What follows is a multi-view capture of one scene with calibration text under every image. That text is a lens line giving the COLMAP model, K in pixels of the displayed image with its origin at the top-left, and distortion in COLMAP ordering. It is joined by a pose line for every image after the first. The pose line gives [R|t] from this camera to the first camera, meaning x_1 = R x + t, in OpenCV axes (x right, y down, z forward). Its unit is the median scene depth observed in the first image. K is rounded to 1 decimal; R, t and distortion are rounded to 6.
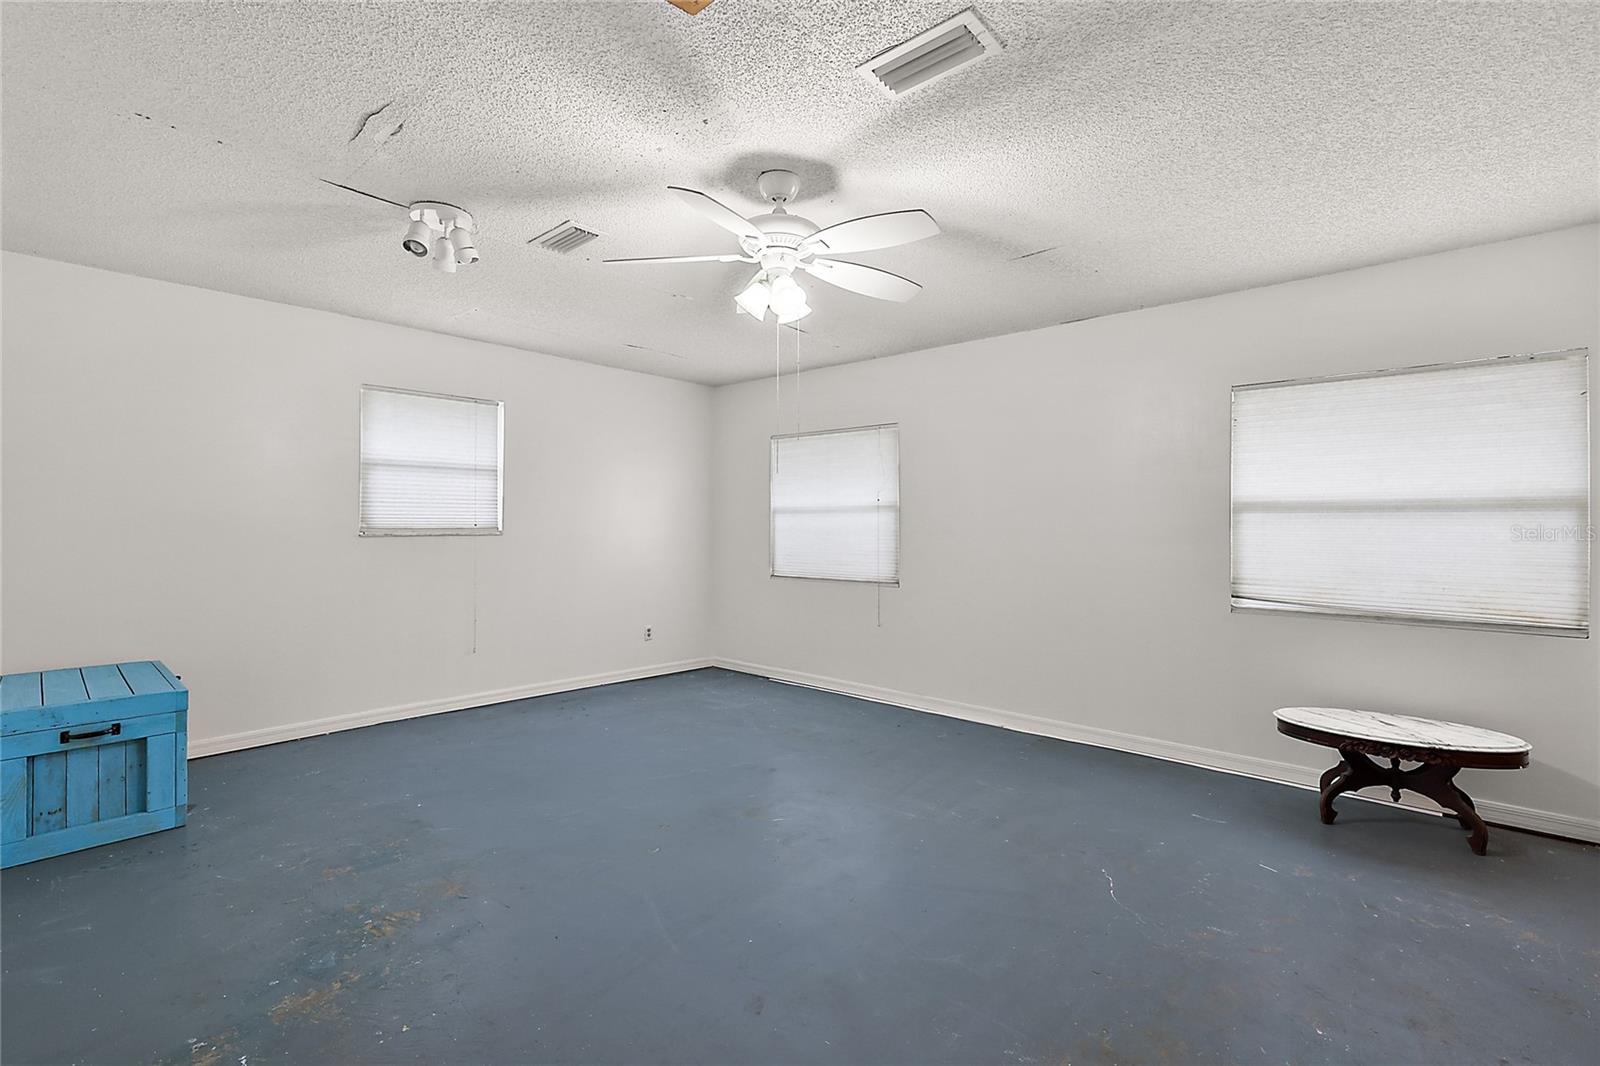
lens RADIAL K [[707.1, 0, 802.1], [0, 707.1, 528.1], [0, 0, 1]] dist [0.002035, -0.000087]
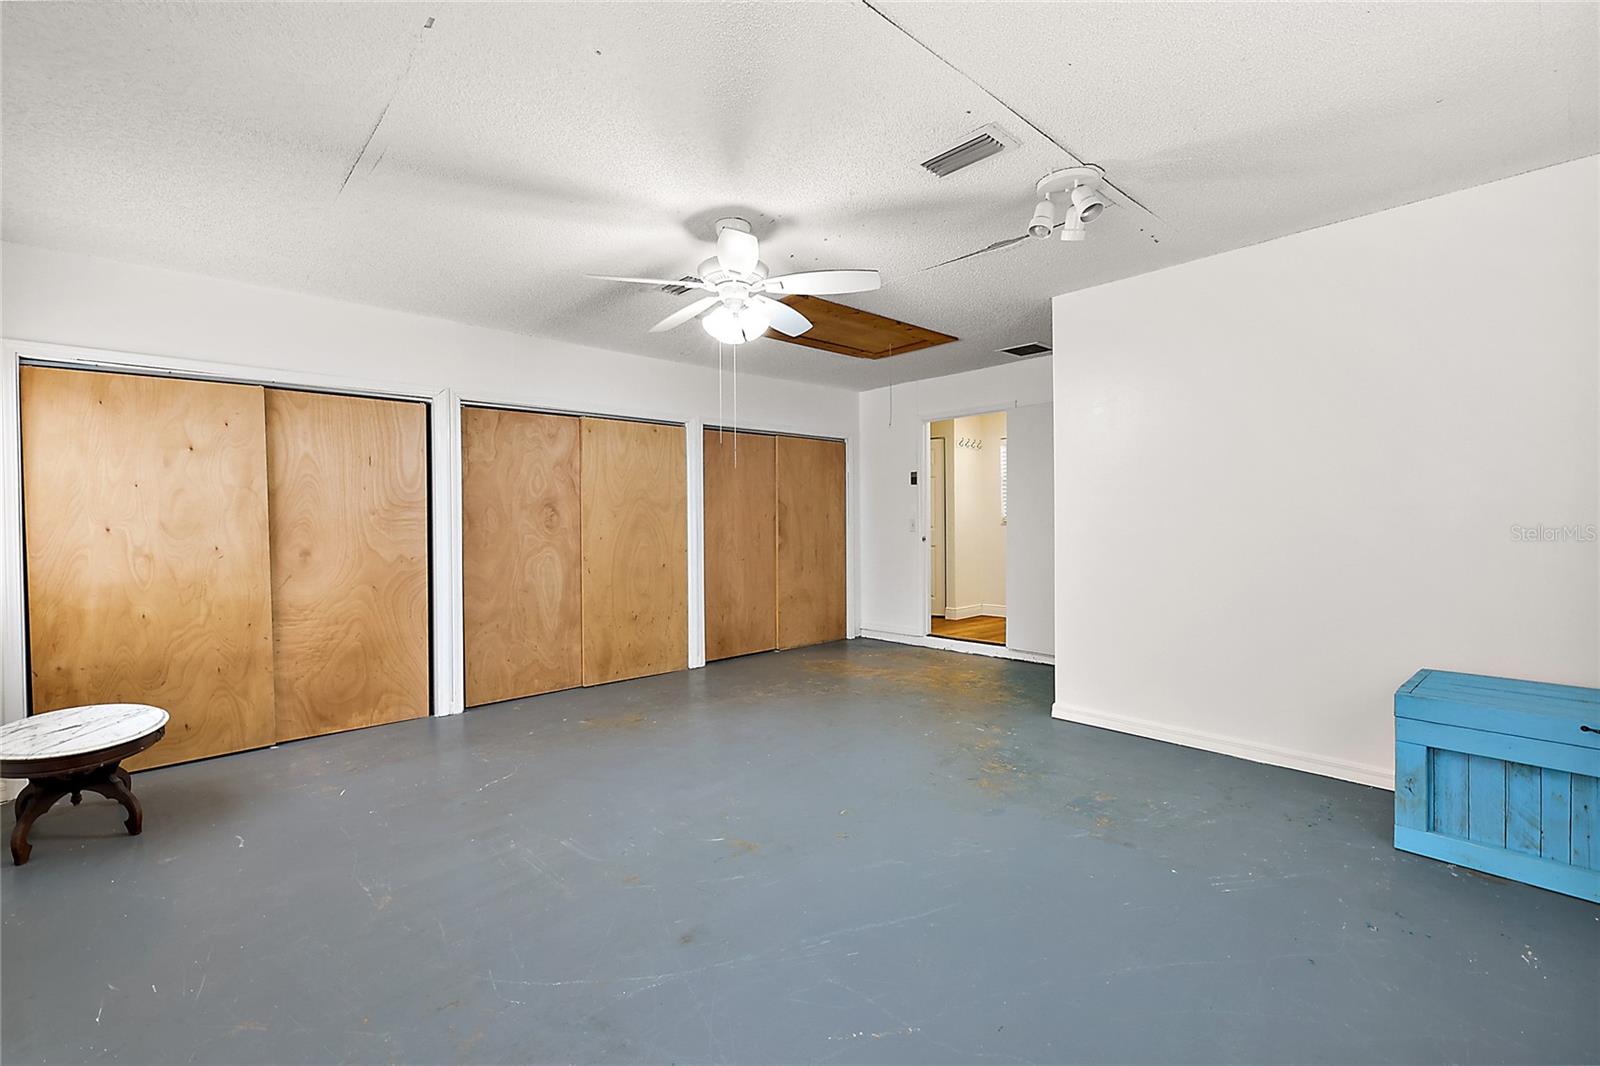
lens RADIAL K [[707.1, 0, 802.1], [0, 707.1, 528.1], [0, 0, 1]] dist [0.002035, -0.000087]
pose [[-0.993301, 0.020345, 0.113754, -0.284251], [0.021160, 0.999758, 0.005959, -0.000317], [-0.113605, 0.008326, -0.993491, 2.242794]]
